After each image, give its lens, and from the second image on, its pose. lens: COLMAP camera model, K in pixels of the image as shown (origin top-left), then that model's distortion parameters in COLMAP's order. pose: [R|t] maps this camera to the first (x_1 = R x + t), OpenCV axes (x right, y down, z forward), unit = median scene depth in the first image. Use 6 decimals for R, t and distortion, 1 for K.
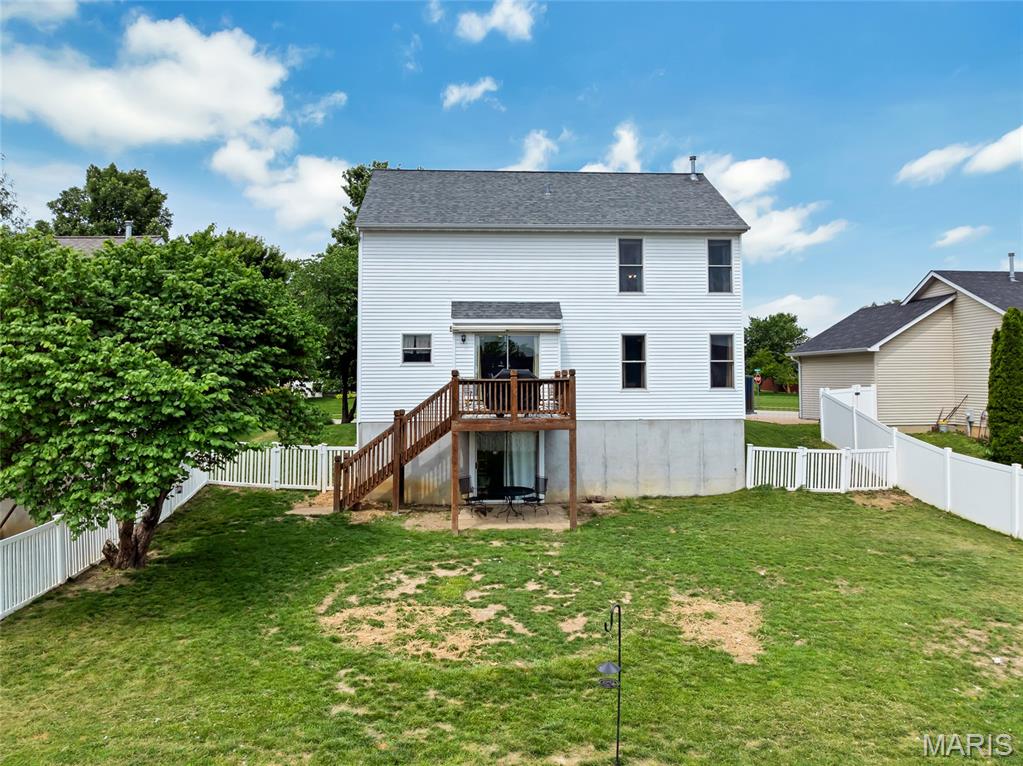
lens RADIAL K [[722.0, 0, 509.5], [0, 722.0, 374.0], [0, 0, 1]] dist [-0.029814, -0.006289]
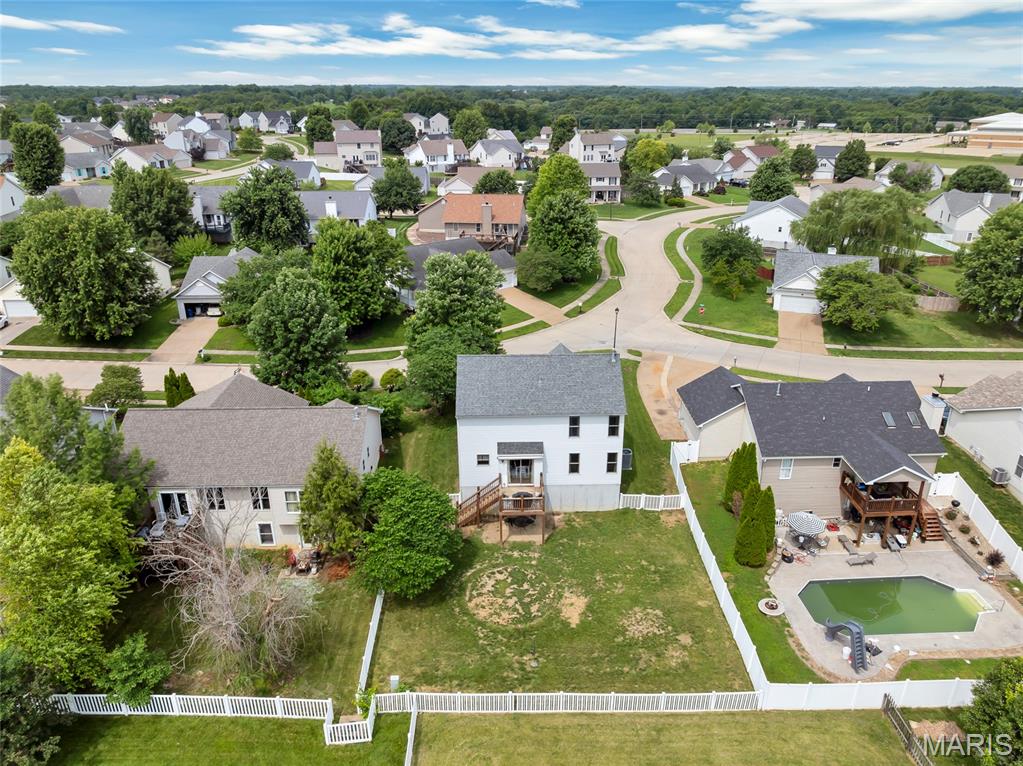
lens RADIAL K [[722.0, 0, 509.0], [0, 722.0, 385.3], [0, 0, 1]] dist [-0.029814, -0.006289]
pose [[0.999206, 0.011417, -0.038160, 0.045614], [0.004891, 0.915624, 0.402006, -1.213475], [0.039530, -0.401873, 0.914842, -1.082939]]
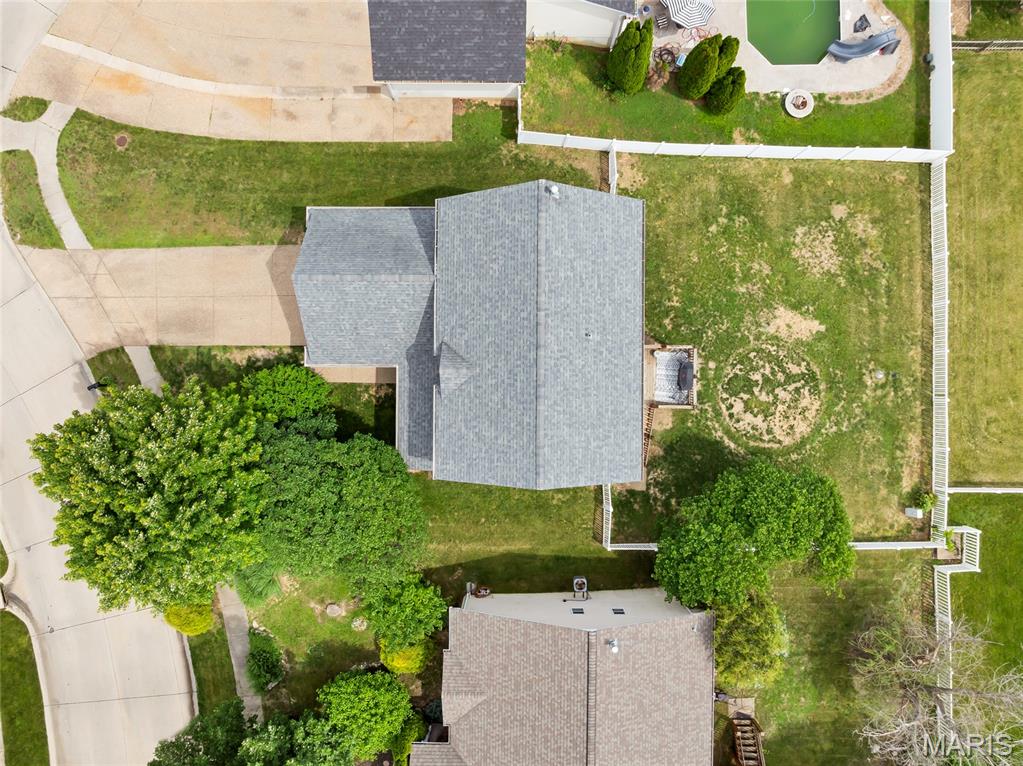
lens RADIAL K [[722.0, 0, 511.9], [0, 722.0, 380.6], [0, 0, 1]] dist [-0.029814, -0.006289]
pose [[0.066883, -0.997616, 0.016973, -0.059745], [-0.001512, 0.016910, 0.999856, -1.611261], [-0.997760, -0.066899, -0.000377, 1.236389]]
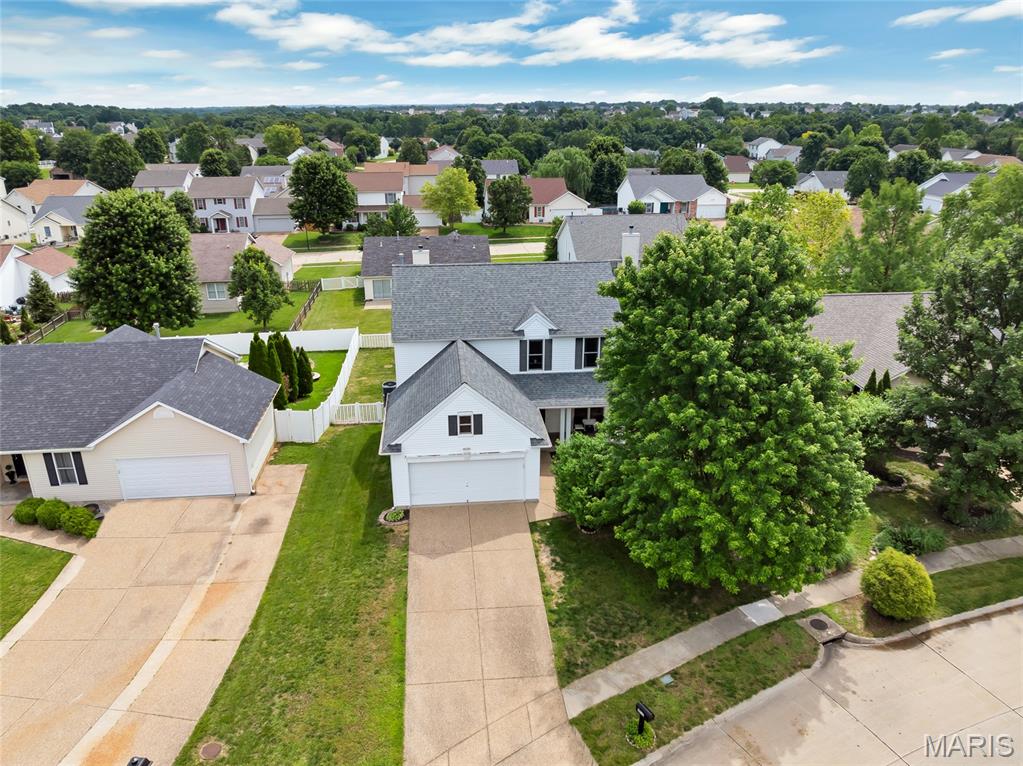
lens RADIAL K [[722.0, 0, 508.8], [0, 722.0, 382.3], [0, 0, 1]] dist [-0.029814, -0.006289]
pose [[-0.999016, 0.024801, -0.036770, 0.109819], [0.010385, 0.936798, 0.349718, -0.660734], [0.043119, 0.348992, -0.936133, 3.045482]]
